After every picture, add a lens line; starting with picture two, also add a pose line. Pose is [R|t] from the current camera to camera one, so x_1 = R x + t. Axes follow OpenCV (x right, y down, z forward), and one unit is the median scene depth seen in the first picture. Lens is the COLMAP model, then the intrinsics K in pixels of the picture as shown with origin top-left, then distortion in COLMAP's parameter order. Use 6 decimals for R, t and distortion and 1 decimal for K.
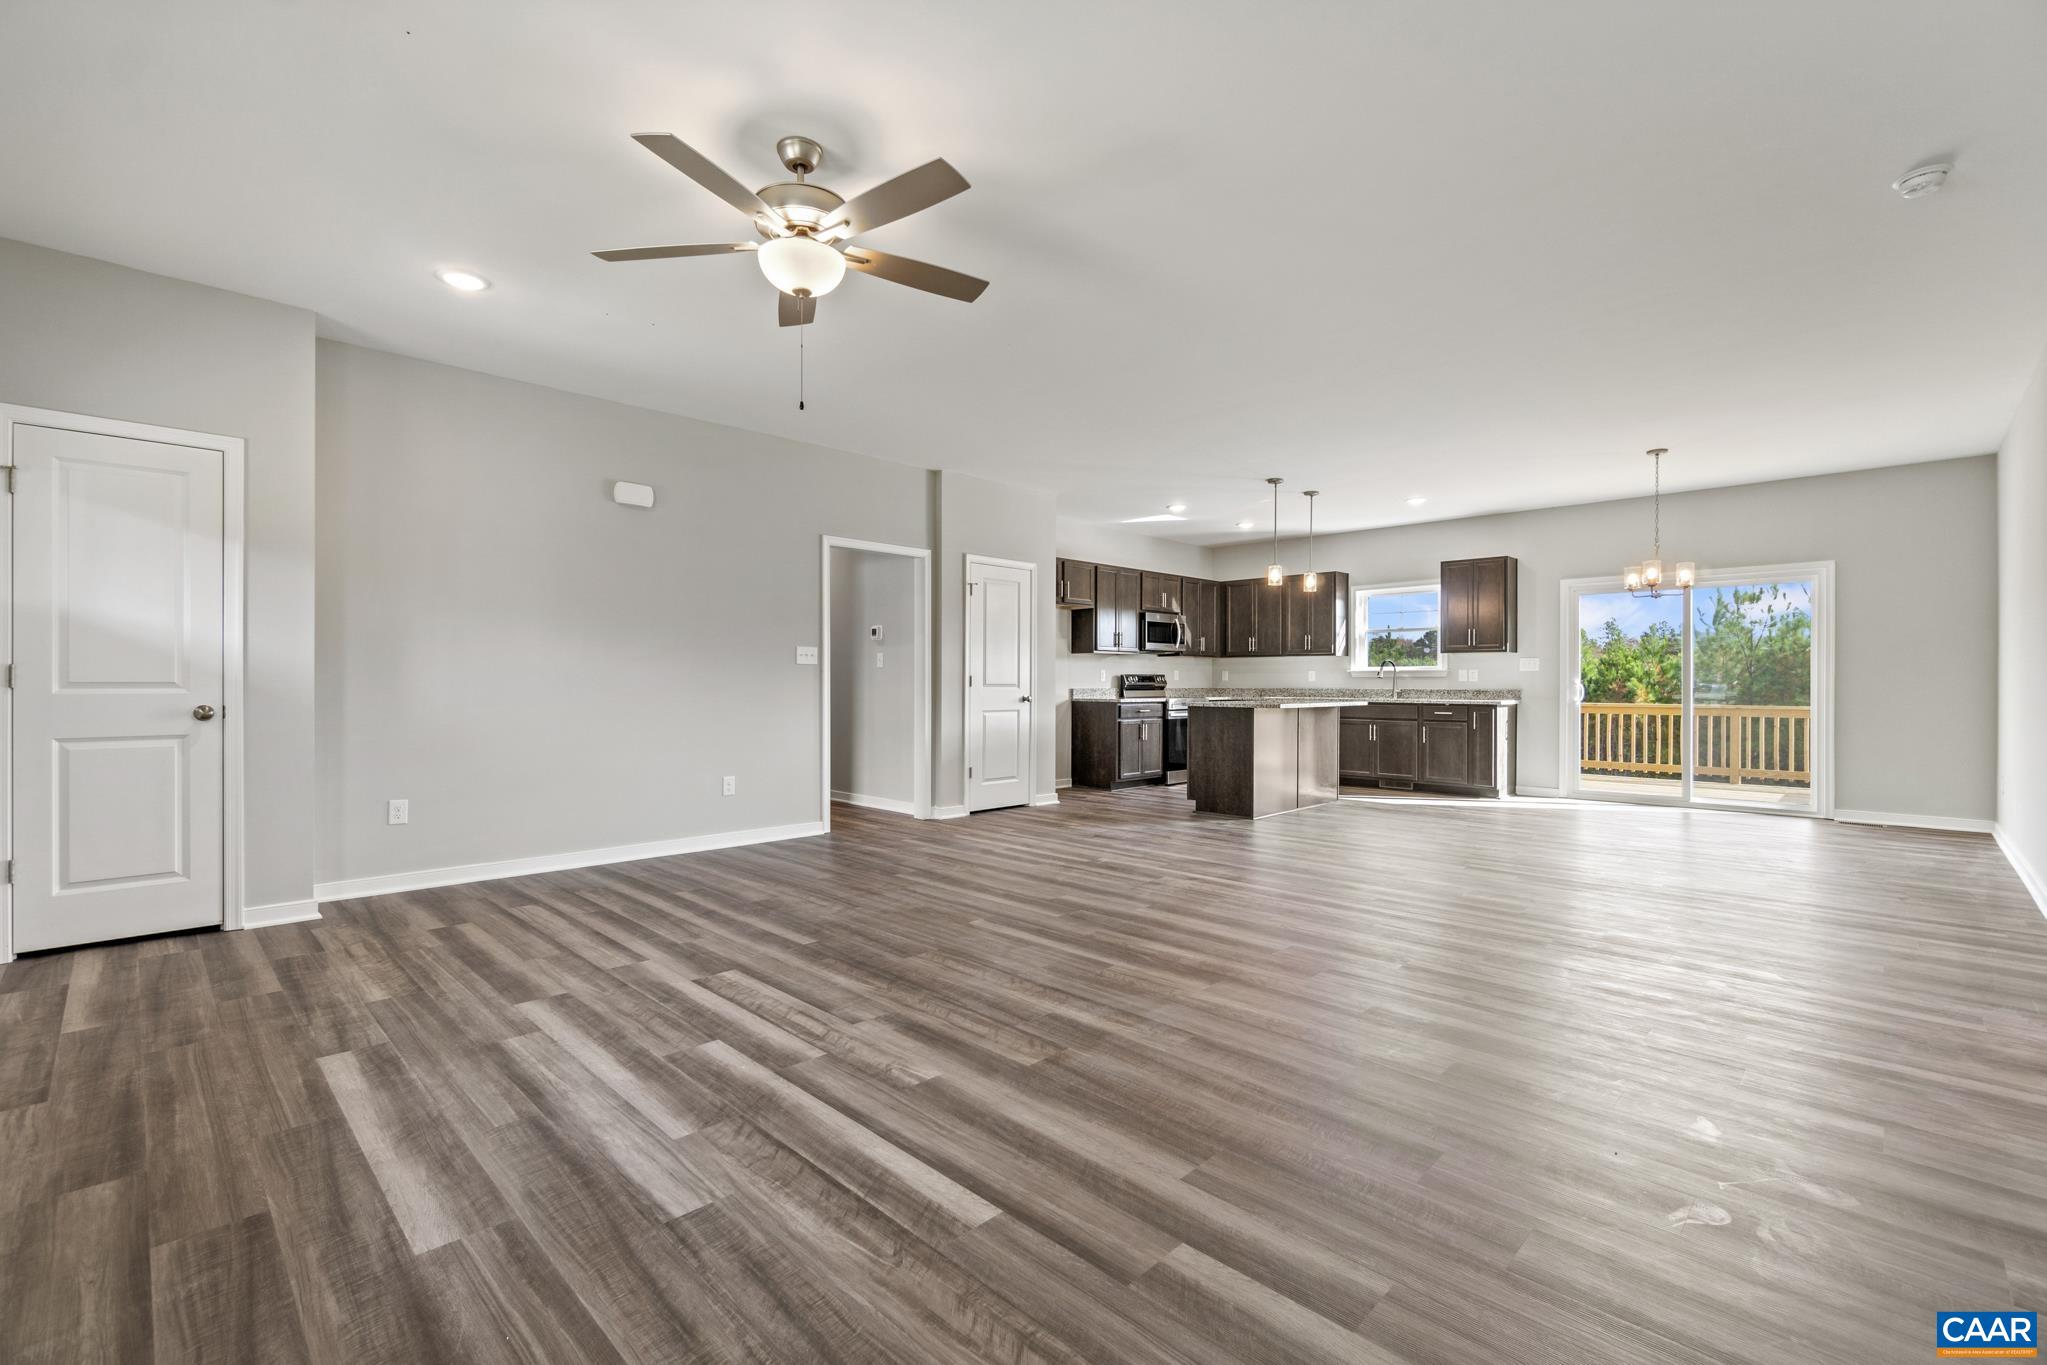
lens RADIAL K [[890.3, 0, 1011.2], [0, 890.3, 684.9], [0, 0, 1]] dist [-0.008001, 0.004534]
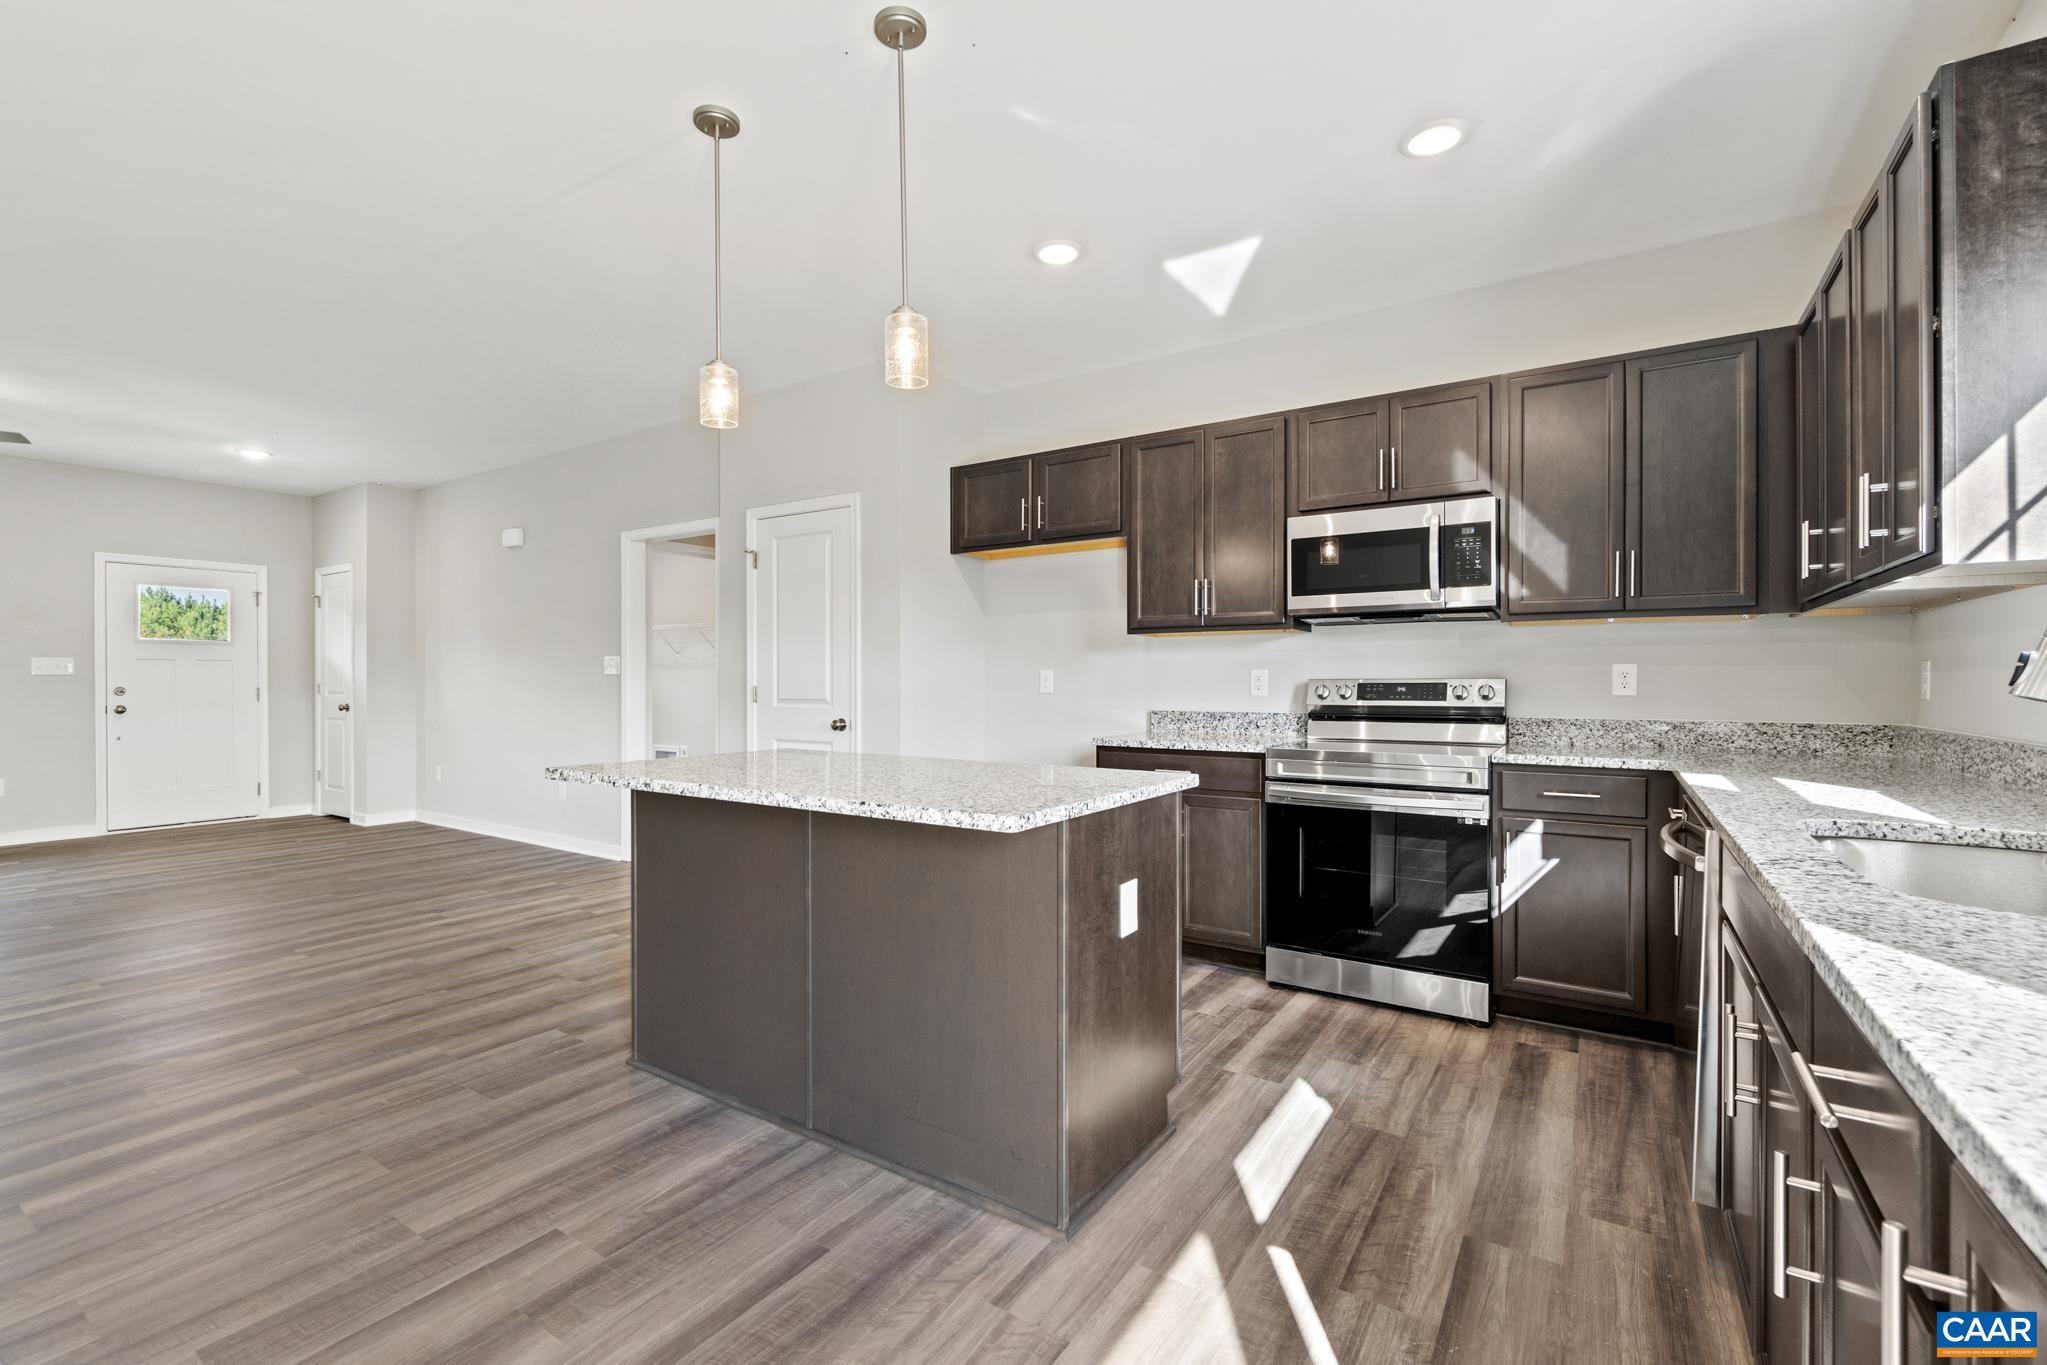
lens RADIAL K [[890.3, 0, 1007.4], [0, 890.3, 687.8], [0, 0, 1]] dist [-0.008001, 0.004534]
pose [[0.196802, 0.005018, -0.980430, 1.324920], [-0.002606, 0.999986, 0.004595, -0.025563], [0.980440, 0.001651, 0.196812, 2.118338]]
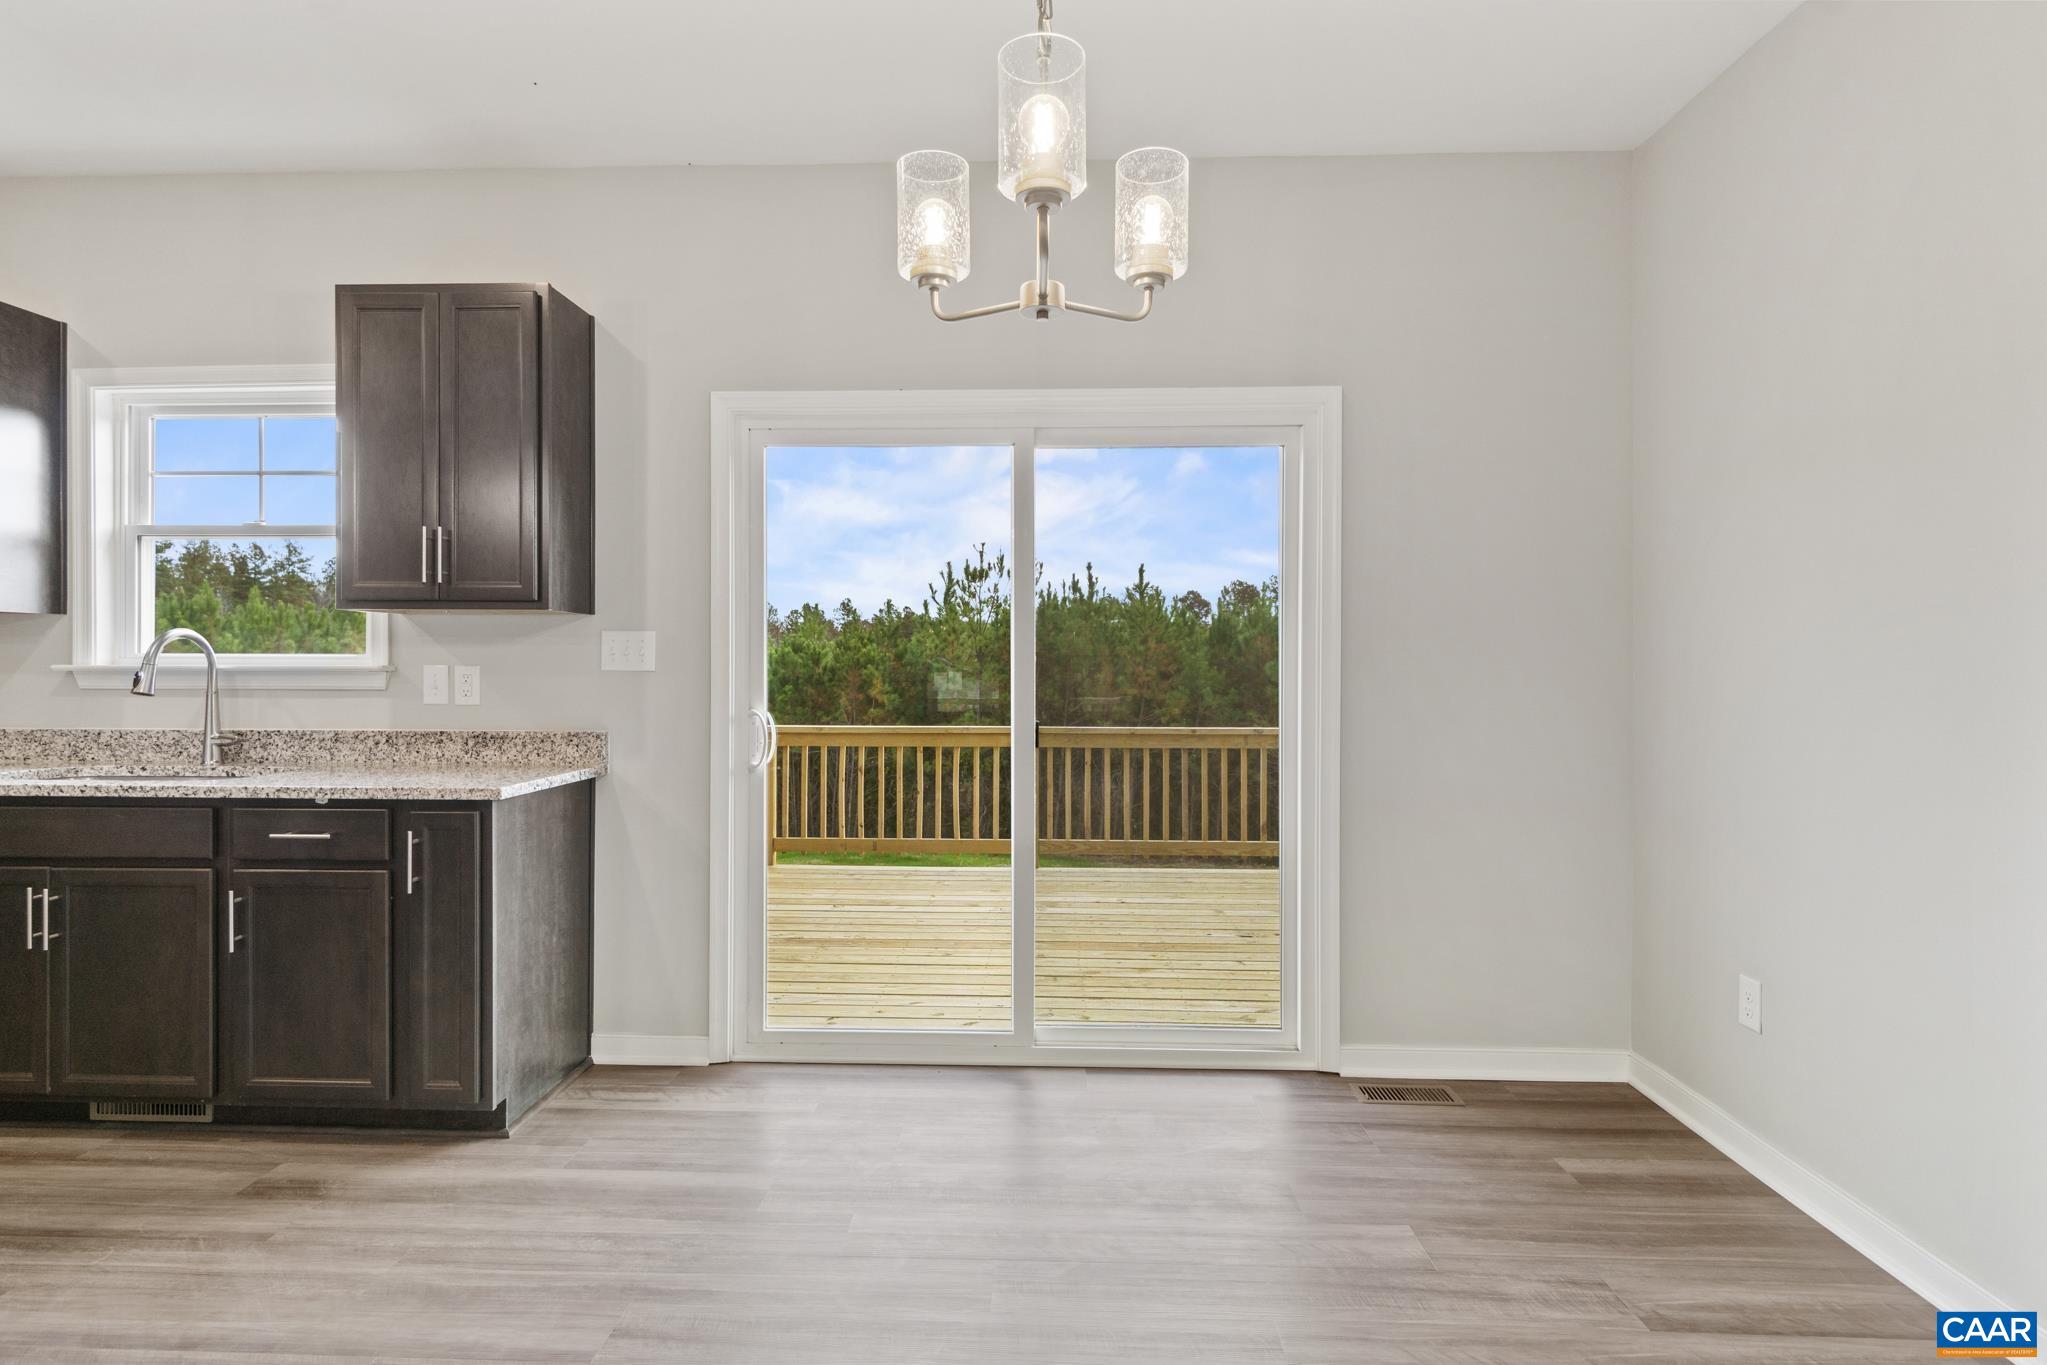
lens RADIAL K [[1078.5, 0, 1018.7], [0, 1078.5, 665.2], [0, 0, 1]] dist [-0.012508, 0.001882]
pose [[0.730262, 0.000723, 0.683166, 1.003724], [0.001263, 0.999996, -0.002408, -0.040975], [-0.683166, 0.002621, 0.730259, 1.481540]]
